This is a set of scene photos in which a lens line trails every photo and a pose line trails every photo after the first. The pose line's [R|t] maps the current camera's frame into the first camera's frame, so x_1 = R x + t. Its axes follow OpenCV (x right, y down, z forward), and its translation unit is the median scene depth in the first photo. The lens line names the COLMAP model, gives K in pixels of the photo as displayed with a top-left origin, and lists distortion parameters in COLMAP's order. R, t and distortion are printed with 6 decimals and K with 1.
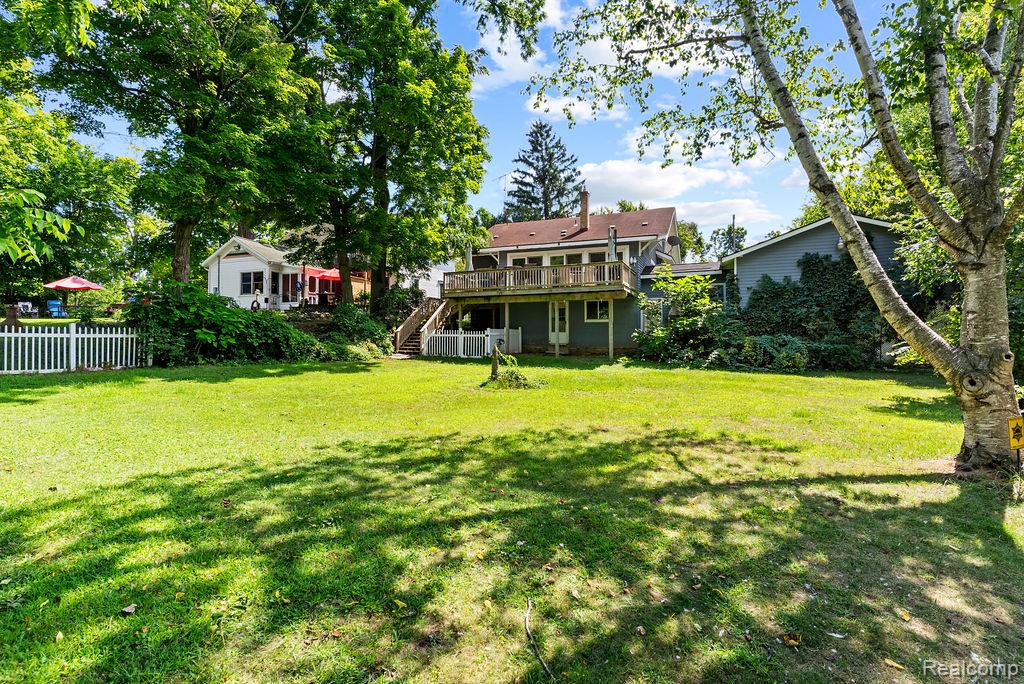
lens RADIAL K [[501.5, 0, 512.0], [0, 501.5, 342.0], [0, 0, 1]] dist [-0.000458, -0.000106]
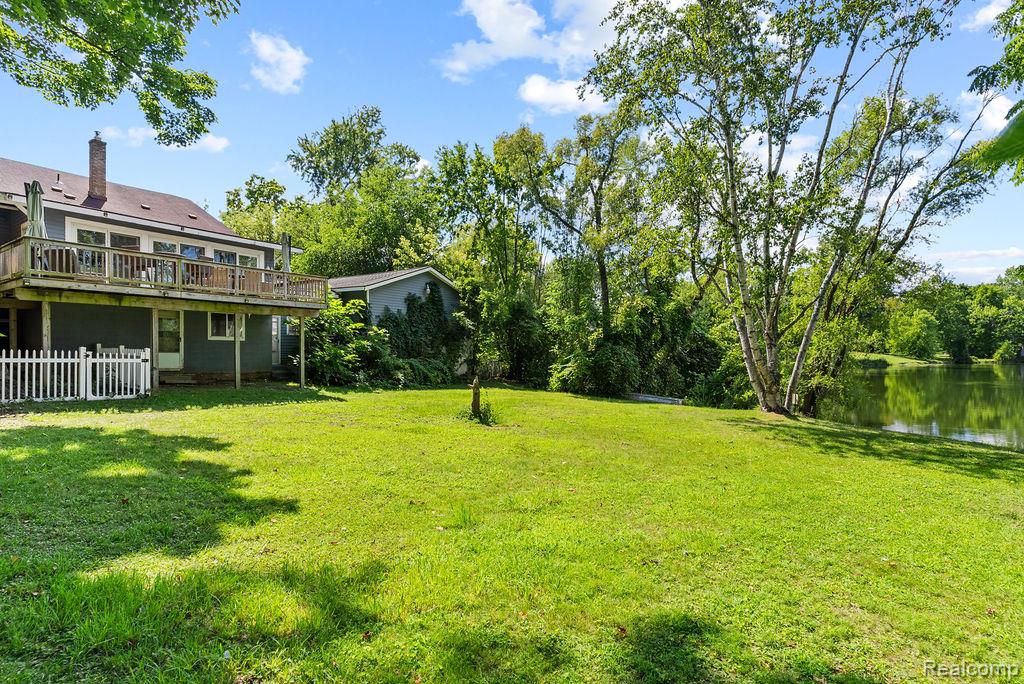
lens RADIAL K [[501.5, 0, 512.0], [0, 501.5, 342.0], [0, 0, 1]] dist [-0.000458, -0.000106]
pose [[0.235914, 0.022886, 0.971505, -0.474290], [-0.008836, 0.999732, -0.021405, -0.023167], [-0.971734, -0.003534, 0.236053, 0.371287]]
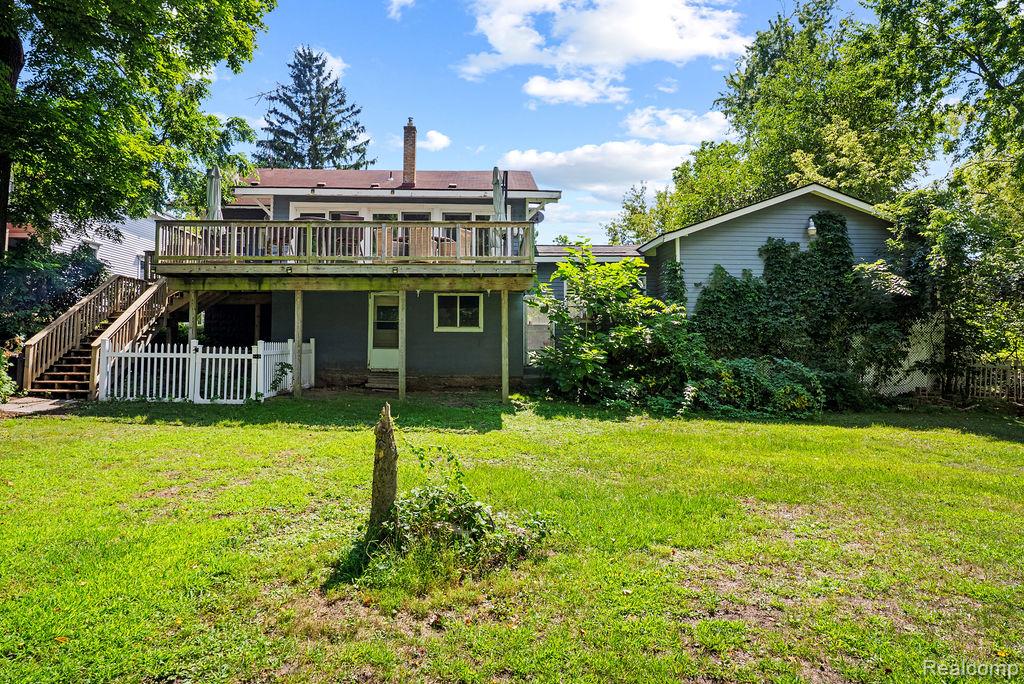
lens RADIAL K [[598.5, 0, 514.6], [0, 598.5, 326.1], [0, 0, 1]] dist [-0.061355, 0.048502]
pose [[0.908541, 0.022228, 0.417204, -0.055305], [-0.001698, 0.998772, -0.049514, -0.012453], [-0.417792, 0.044277, 0.907463, 0.341074]]
